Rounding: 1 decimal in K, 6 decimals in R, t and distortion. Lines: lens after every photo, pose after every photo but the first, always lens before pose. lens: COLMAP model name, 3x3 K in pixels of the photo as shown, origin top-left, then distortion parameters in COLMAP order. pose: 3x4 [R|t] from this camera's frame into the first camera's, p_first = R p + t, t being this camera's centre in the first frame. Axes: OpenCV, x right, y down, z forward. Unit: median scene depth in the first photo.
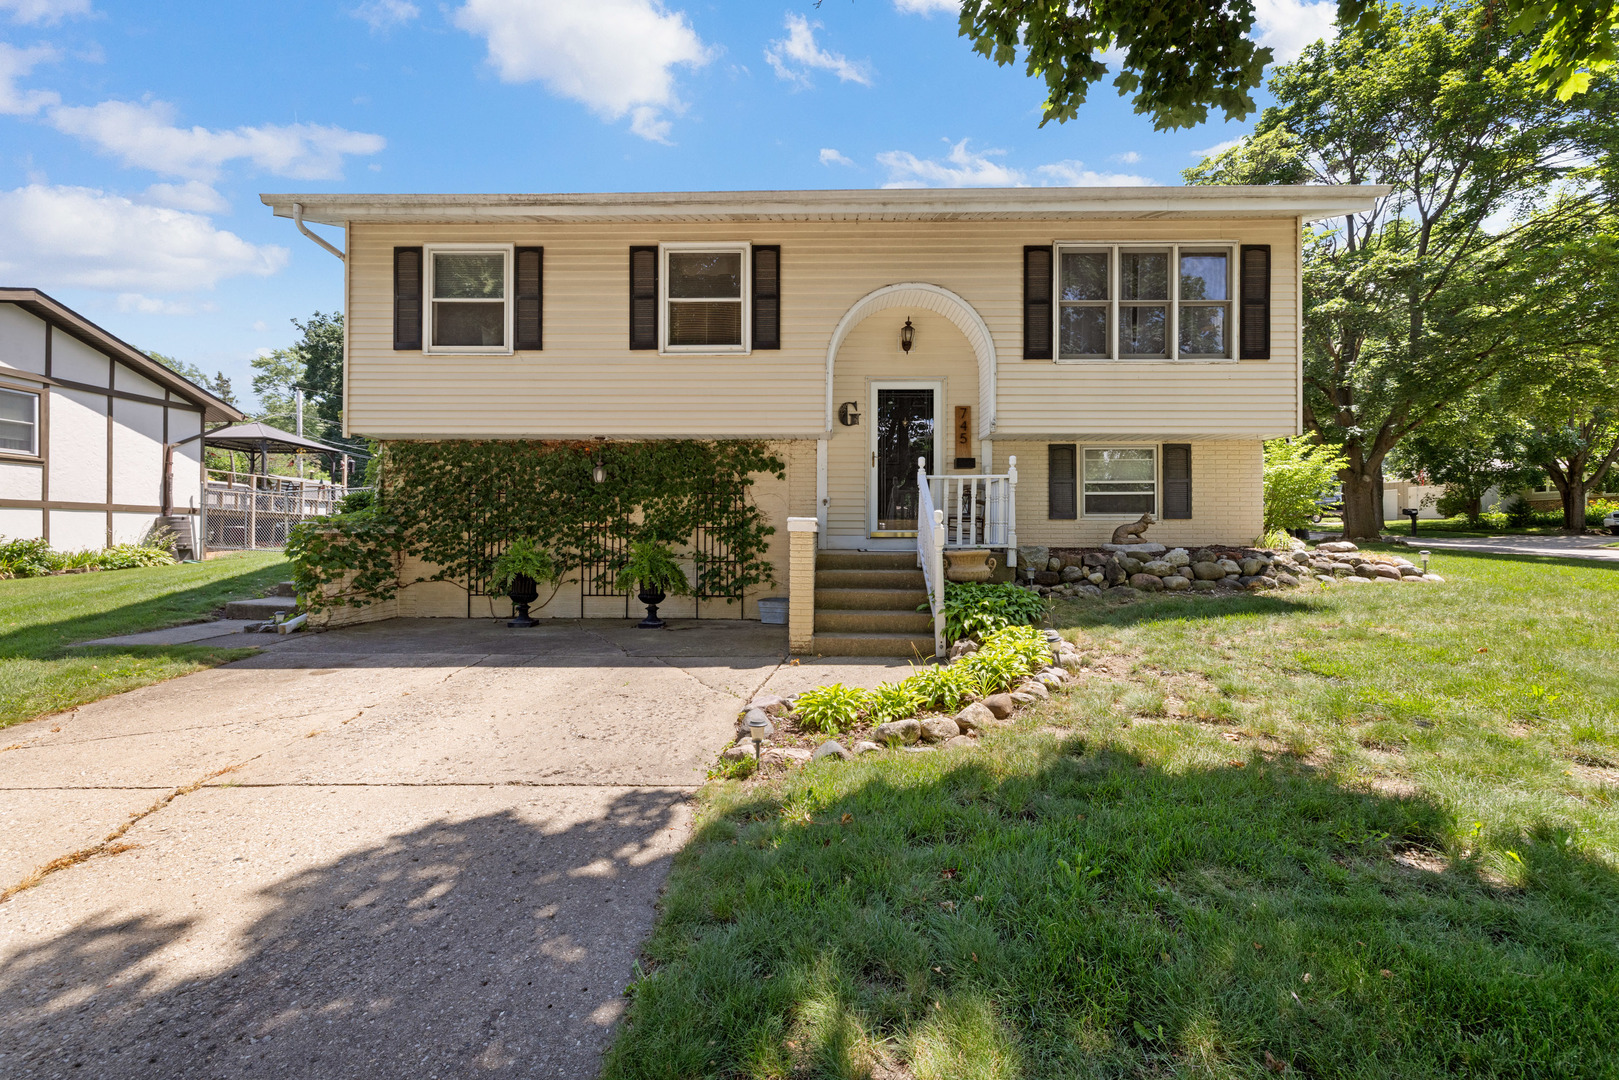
lens RADIAL K [[631.1, 0, 808.3], [0, 631.1, 528.8], [0, 0, 1]] dist [0.001061, 0.000057]
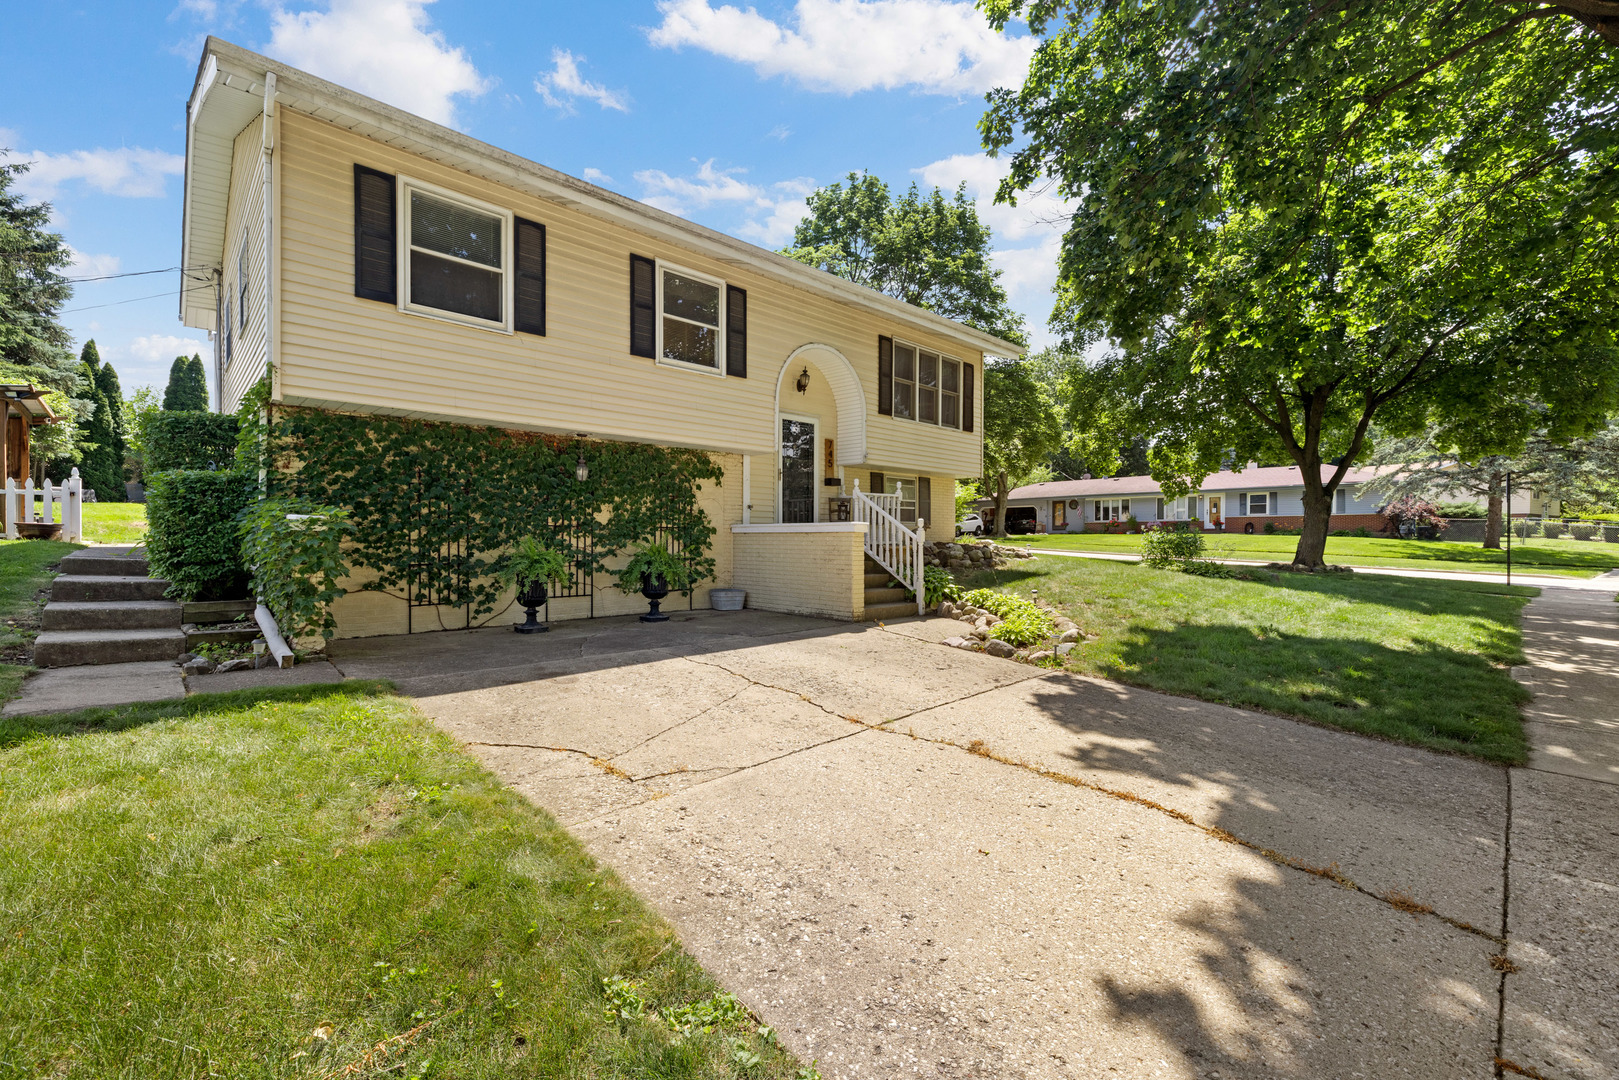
lens RADIAL K [[662.5, 0, 803.1], [0, 662.5, 531.0], [0, 0, 1]] dist [0.001536, 0.000072]
pose [[0.725269, 0.007908, 0.688421, -0.813778], [-0.013569, 0.999904, 0.002808, -0.002483], [-0.688332, -0.011378, 0.725306, 0.019601]]
